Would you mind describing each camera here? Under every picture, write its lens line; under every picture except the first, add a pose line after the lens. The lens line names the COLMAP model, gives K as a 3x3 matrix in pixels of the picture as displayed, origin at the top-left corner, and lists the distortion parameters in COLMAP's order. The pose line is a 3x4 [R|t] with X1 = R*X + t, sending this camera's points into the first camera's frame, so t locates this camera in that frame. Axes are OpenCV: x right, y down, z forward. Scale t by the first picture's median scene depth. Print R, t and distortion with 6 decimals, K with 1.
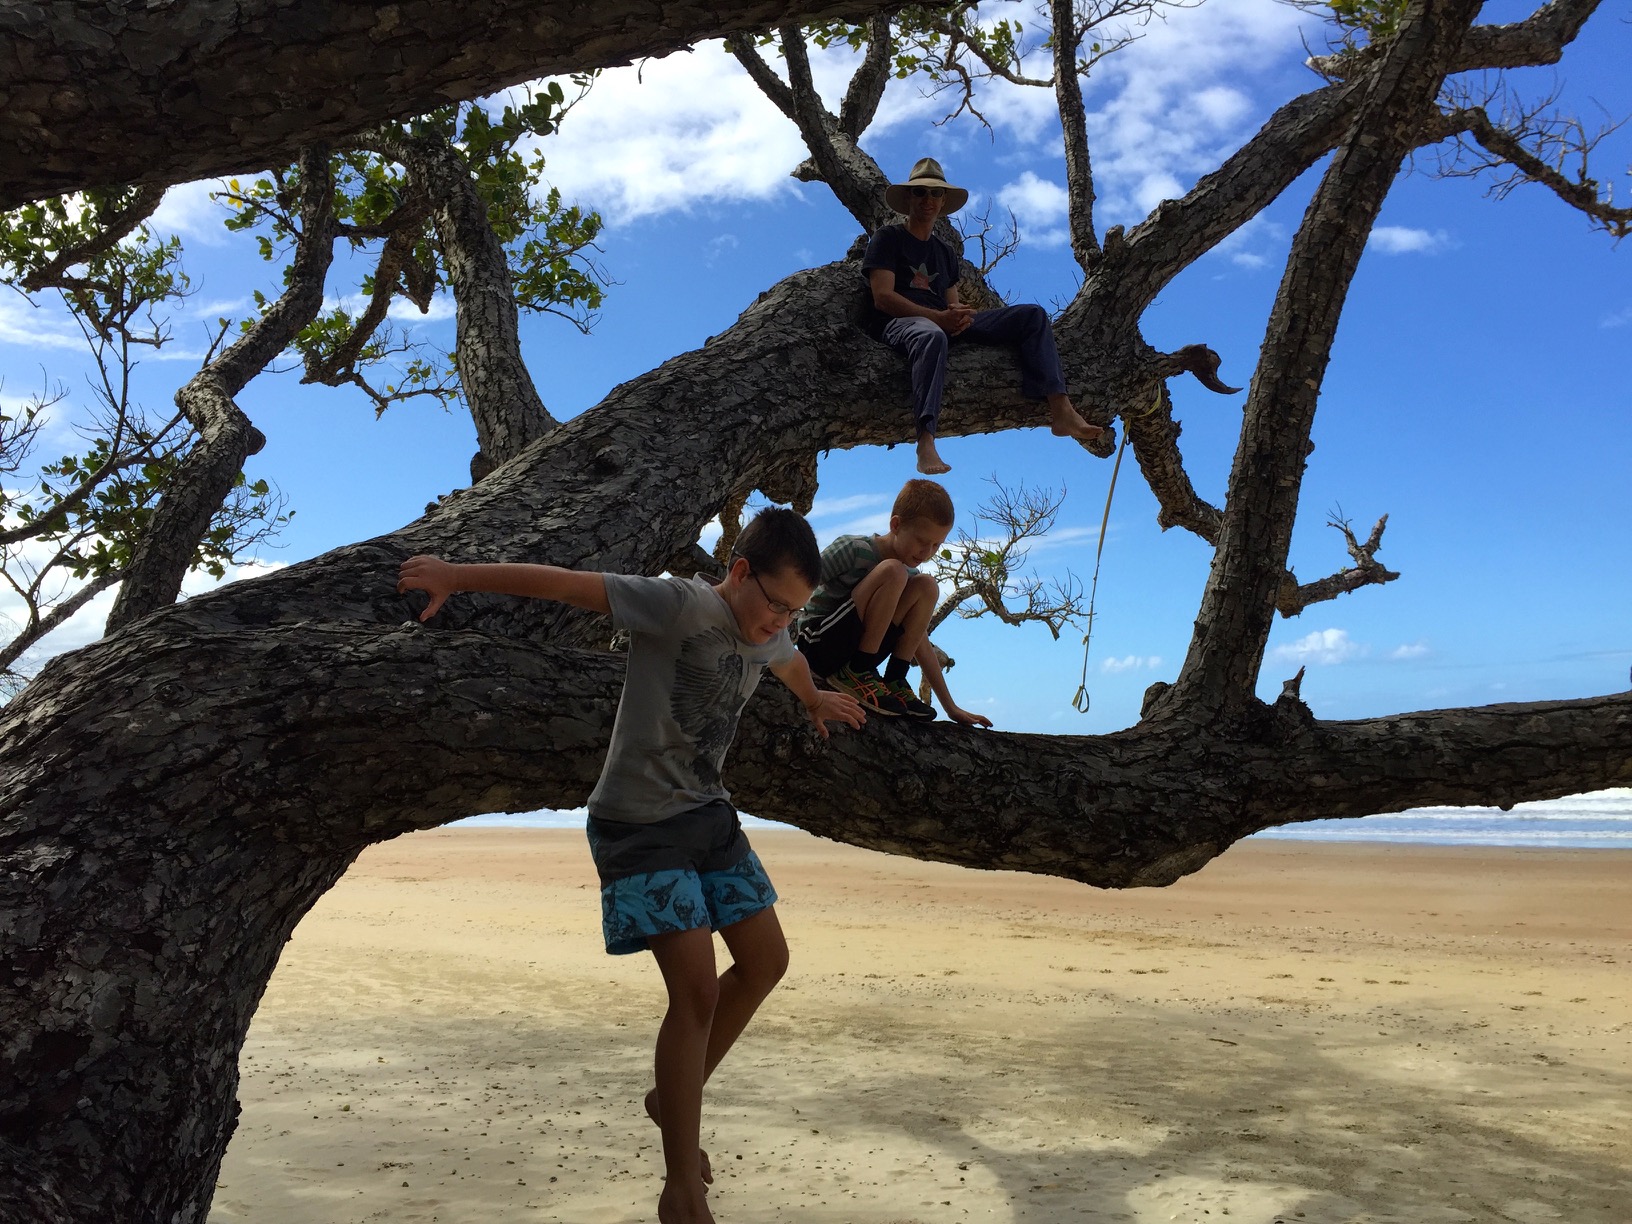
lens RADIAL K [[1415.8, 0, 814.1], [0, 1415.8, 566.4], [0, 0, 1]] dist [0.076264, -0.096727]
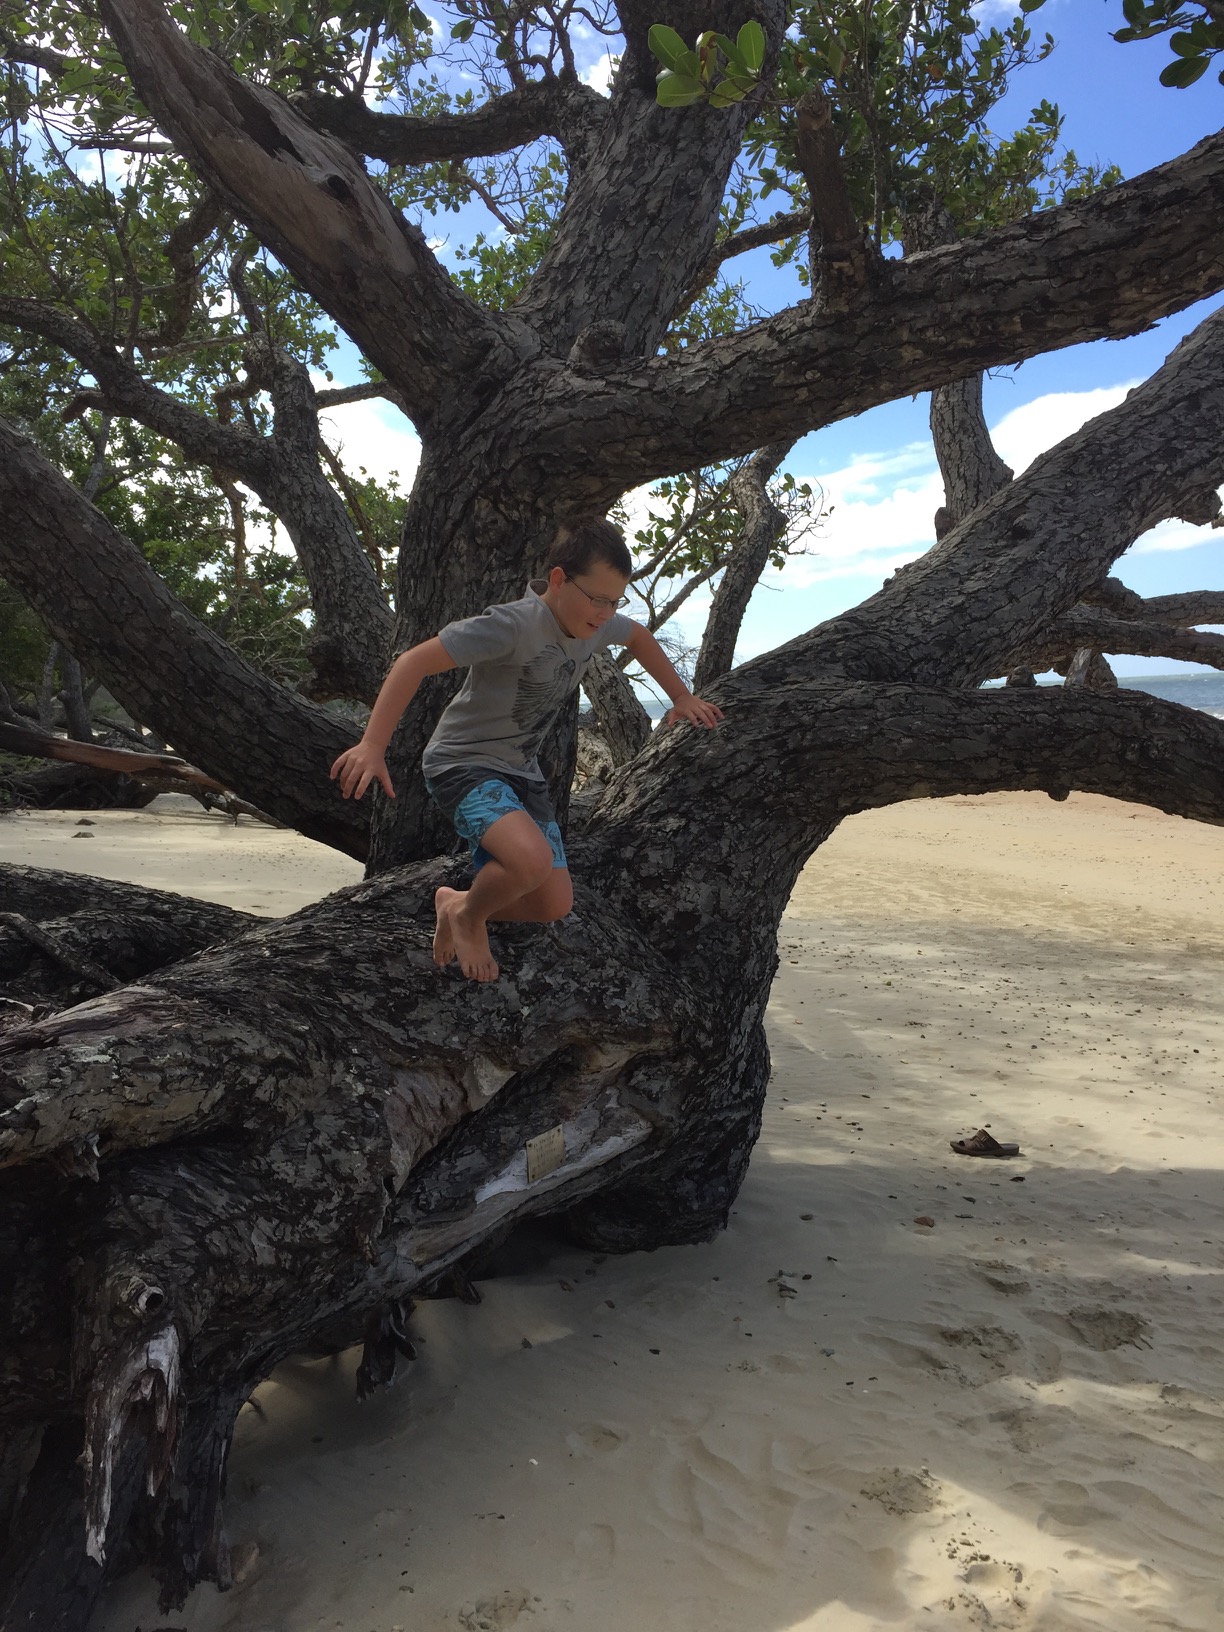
lens RADIAL K [[1415.8, 0, 612.0], [0, 1415.8, 806.0], [0, 0, 1]] dist [0.076264, -0.096727]
pose [[0.864457, 0.026335, -0.502016, 0.224325], [0.084652, 0.976740, 0.197008, -0.130892], [0.495527, -0.212802, 0.842121, -0.410243]]
